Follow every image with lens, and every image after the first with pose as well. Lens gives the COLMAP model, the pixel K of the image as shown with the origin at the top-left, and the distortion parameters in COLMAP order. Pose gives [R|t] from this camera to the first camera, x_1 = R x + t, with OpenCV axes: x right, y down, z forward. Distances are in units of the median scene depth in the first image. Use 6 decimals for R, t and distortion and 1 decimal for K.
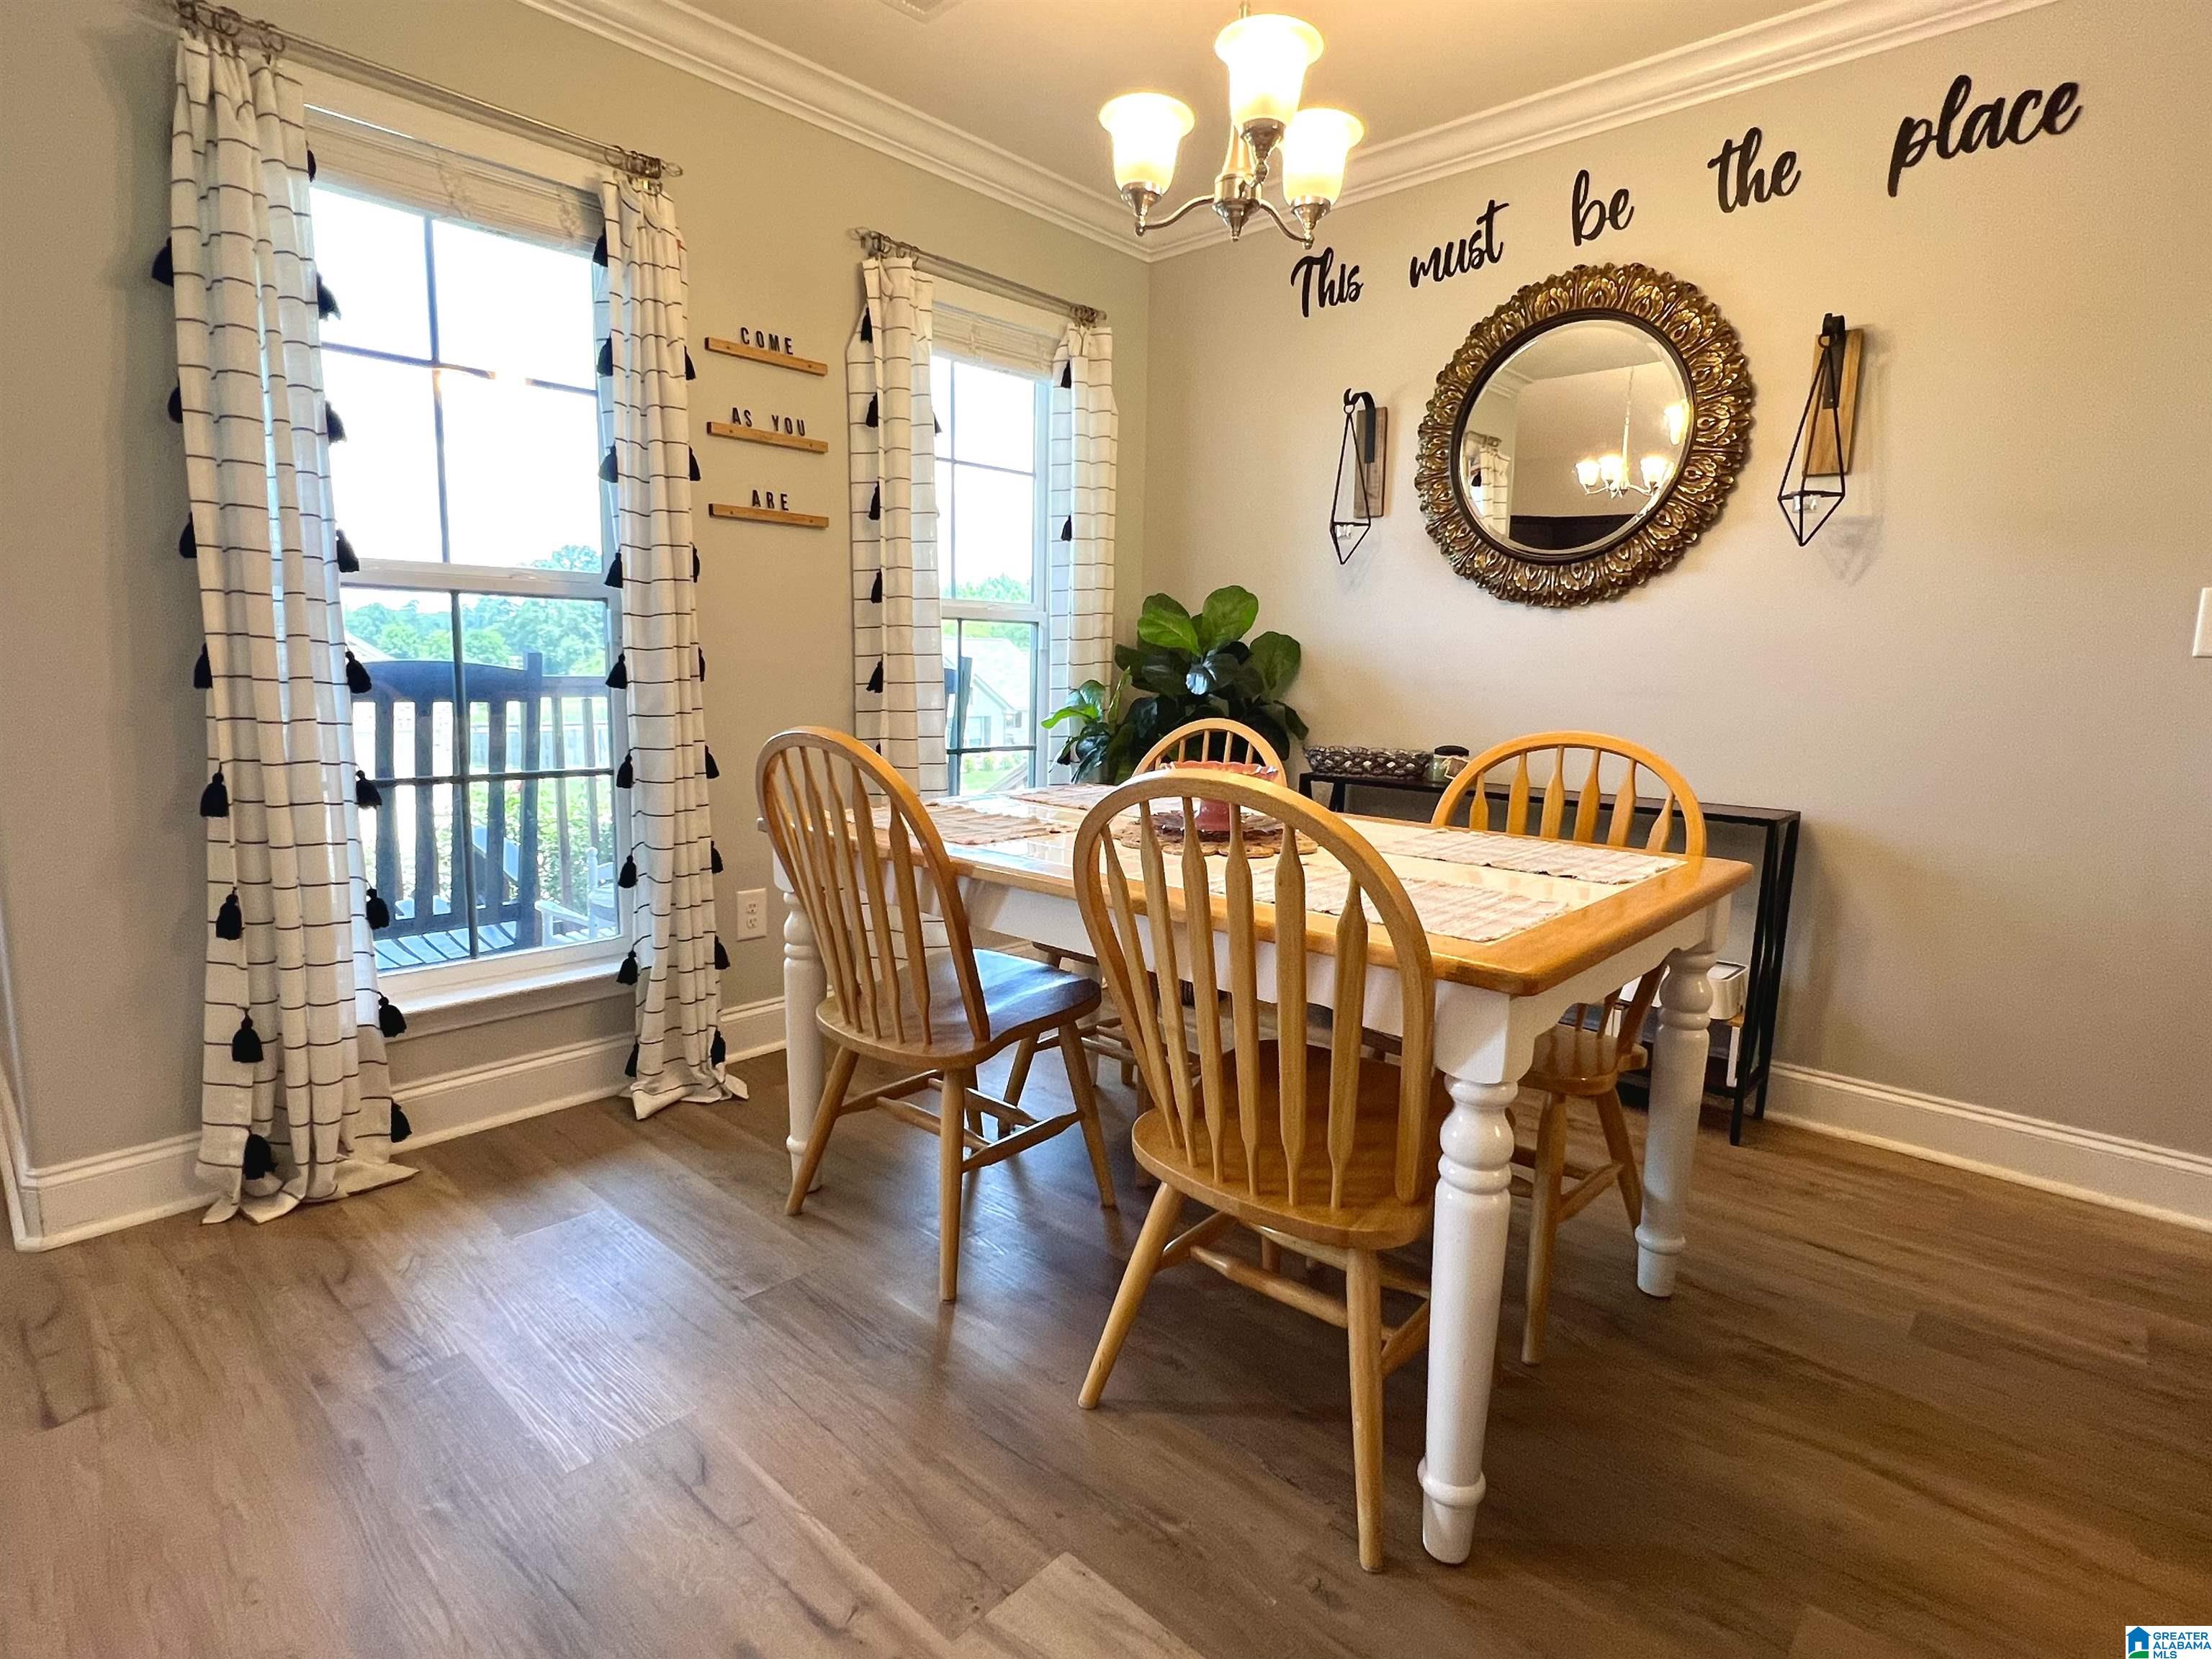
lens RADIAL K [[1149.3, 0, 1113.3], [0, 1149.3, 825.6], [0, 0, 1]] dist [-0.001849, -0.000391]
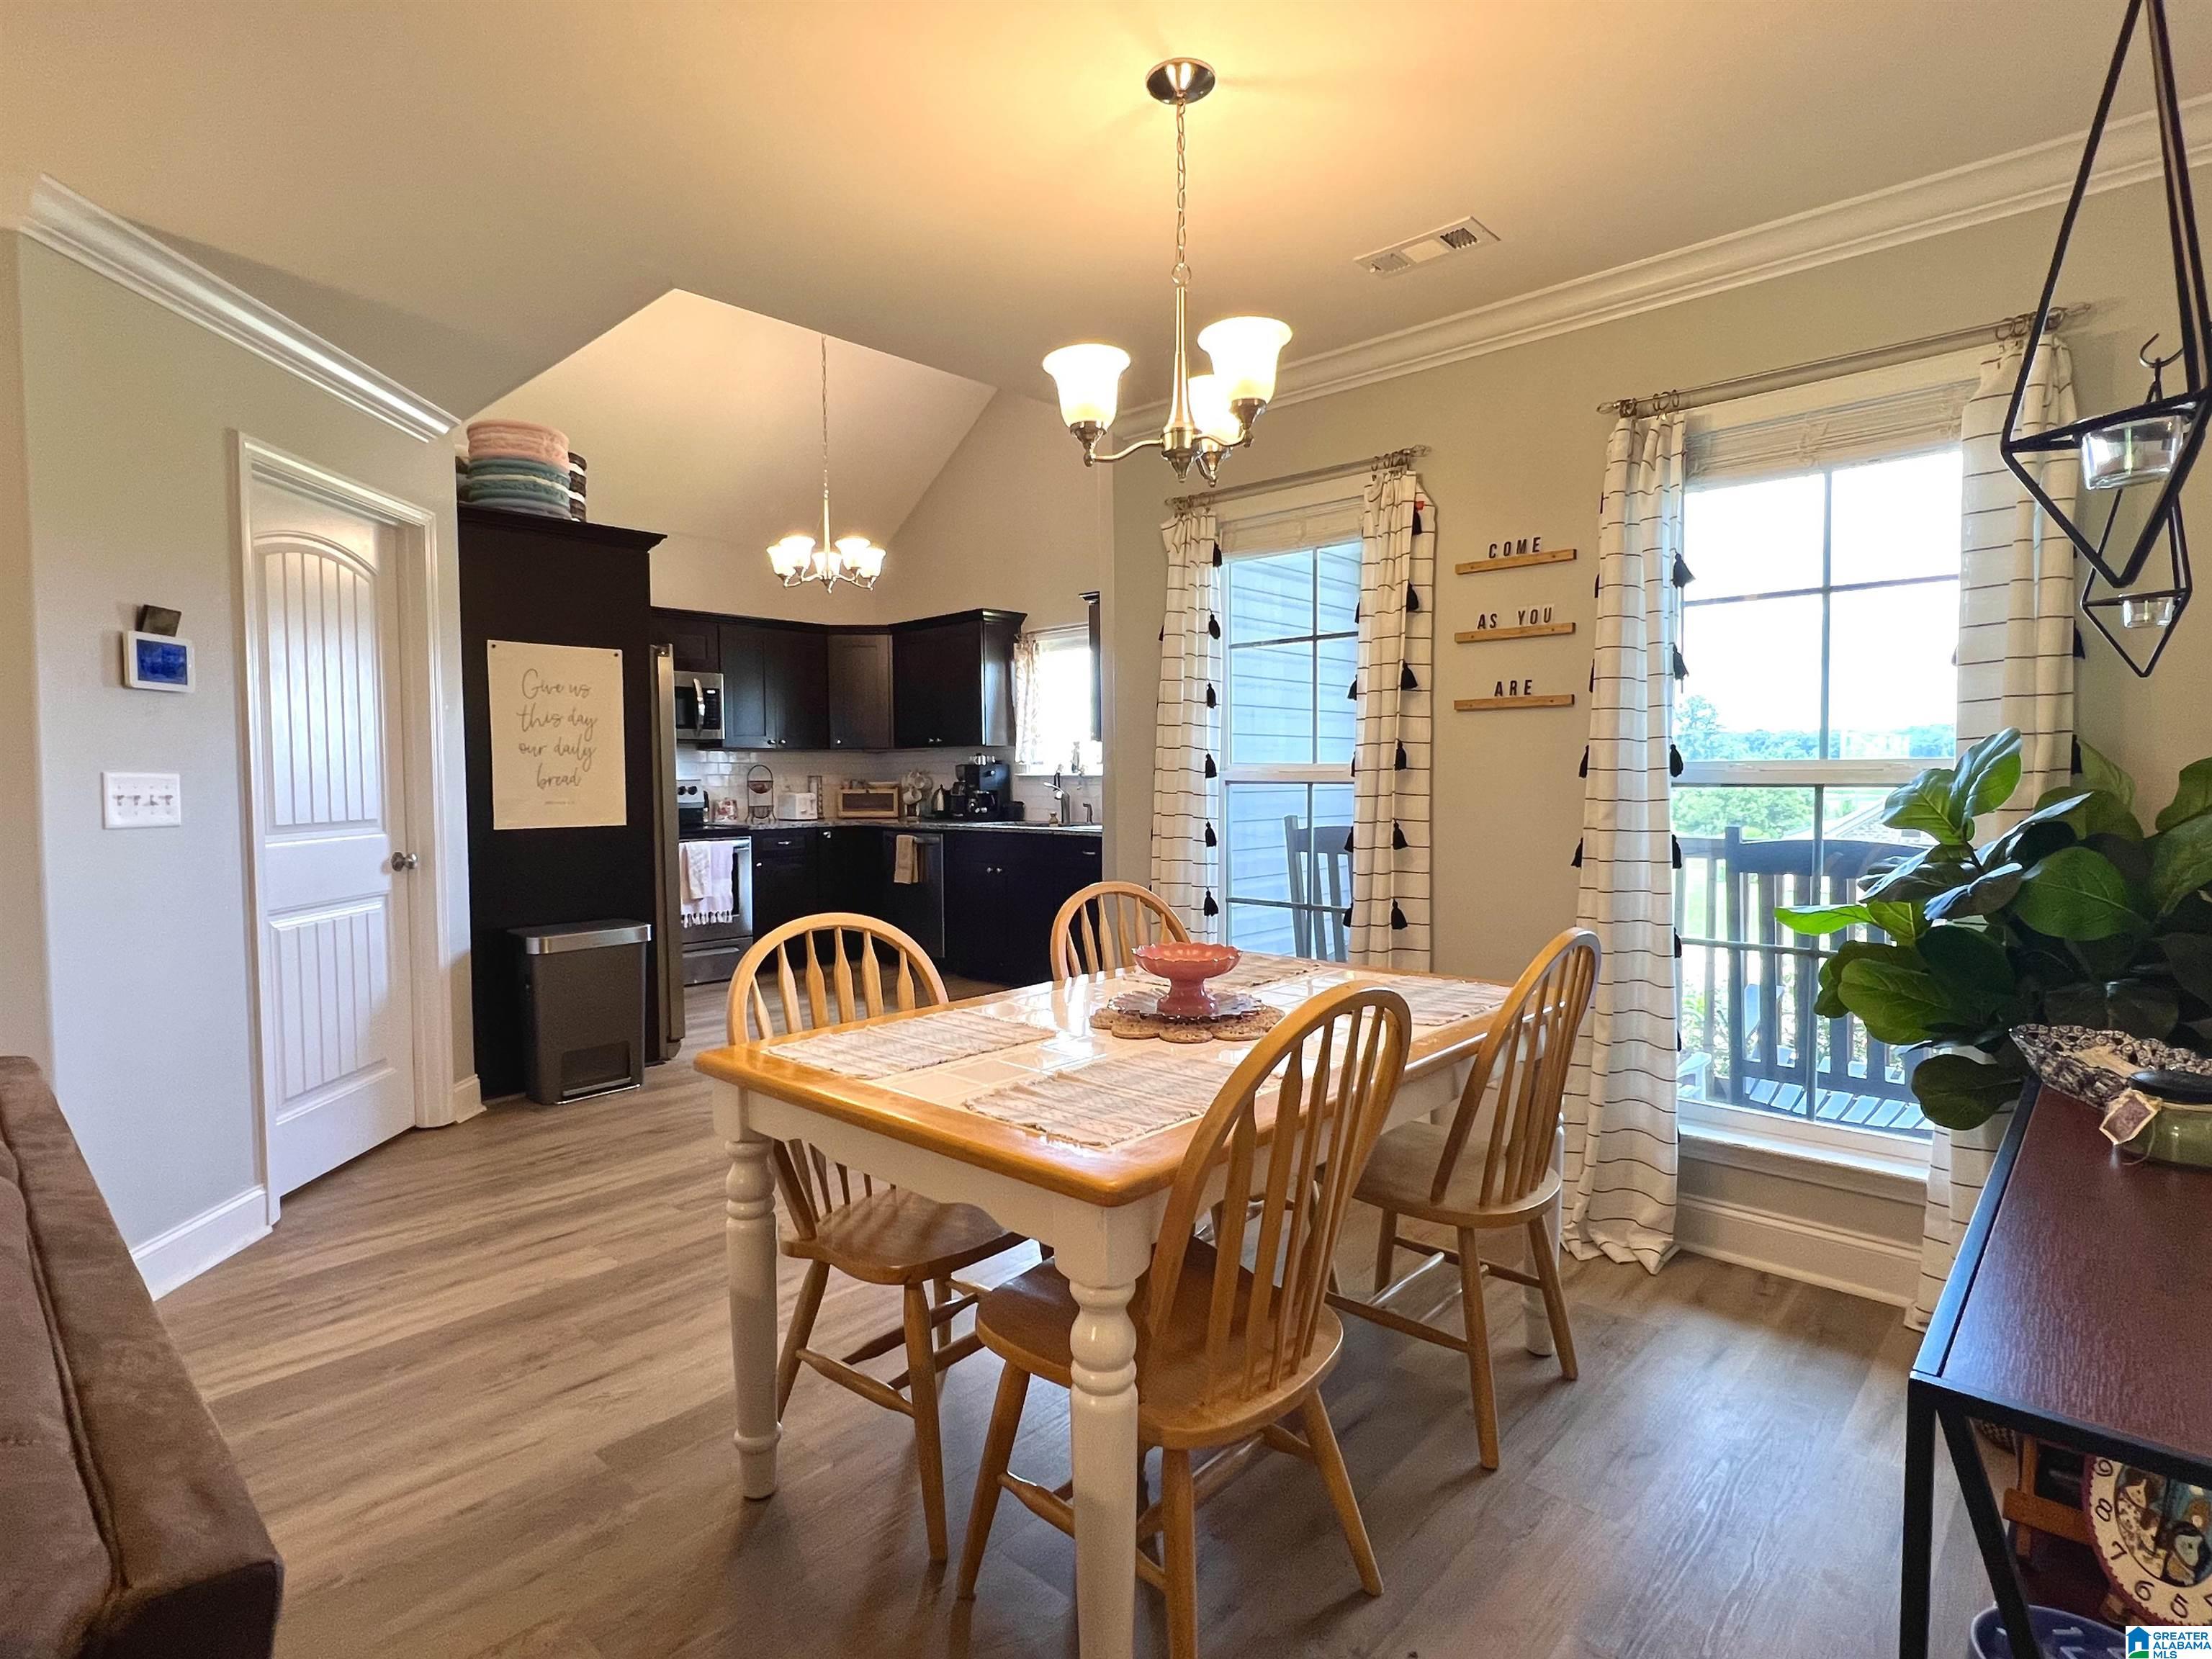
lens RADIAL K [[1149.3, 0, 1115.0], [0, 1149.3, 823.1], [0, 0, 1]] dist [-0.001849, -0.000391]
pose [[-0.022567, 0.033225, -0.999193, 0.816084], [-0.141922, 0.989219, 0.036099, -0.144068], [0.989621, 0.142622, -0.017609, 0.671332]]
